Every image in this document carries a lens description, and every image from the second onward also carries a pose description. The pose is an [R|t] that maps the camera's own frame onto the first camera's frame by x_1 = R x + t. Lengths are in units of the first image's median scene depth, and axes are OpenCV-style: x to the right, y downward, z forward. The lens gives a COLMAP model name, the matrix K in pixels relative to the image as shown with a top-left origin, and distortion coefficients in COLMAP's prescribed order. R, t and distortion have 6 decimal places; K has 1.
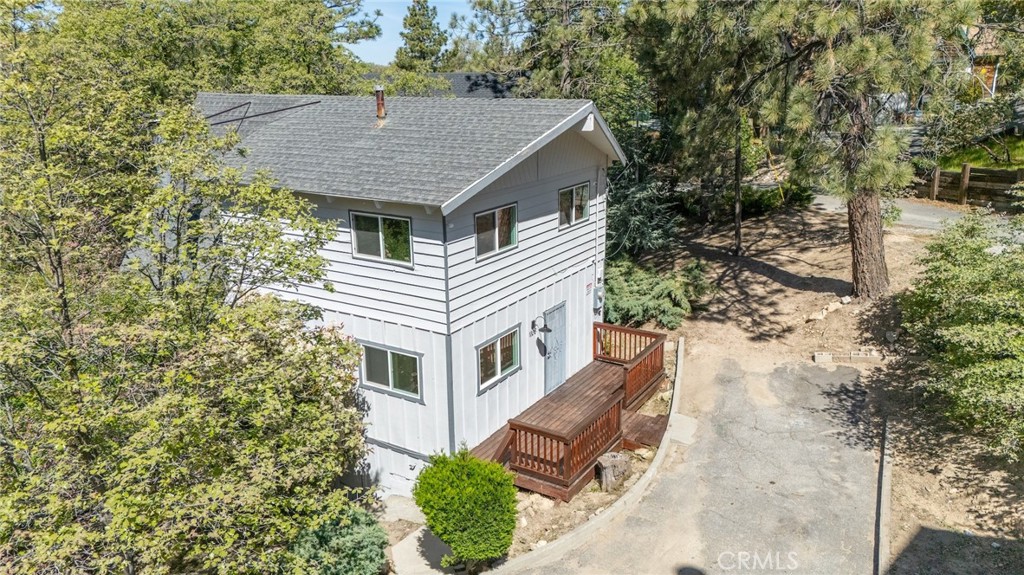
lens RADIAL K [[747.4, 0, 511.7], [0, 747.4, 267.9], [0, 0, 1]] dist [0.011438, -0.053228]
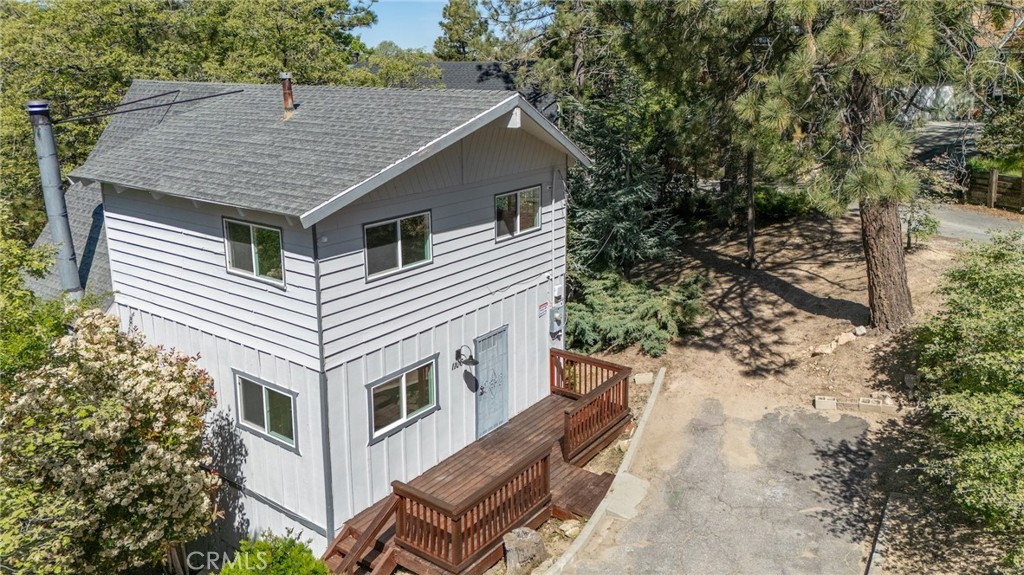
lens RADIAL K [[760.9, 0, 523.9], [0, 760.9, 195.9], [0, 0, 1]] dist [0.033705, -0.055790]
pose [[0.997266, 0.019405, -0.071298, 0.158685], [-0.025291, 0.996261, -0.082604, -0.032478], [0.069429, 0.084181, 0.994029, 0.138948]]
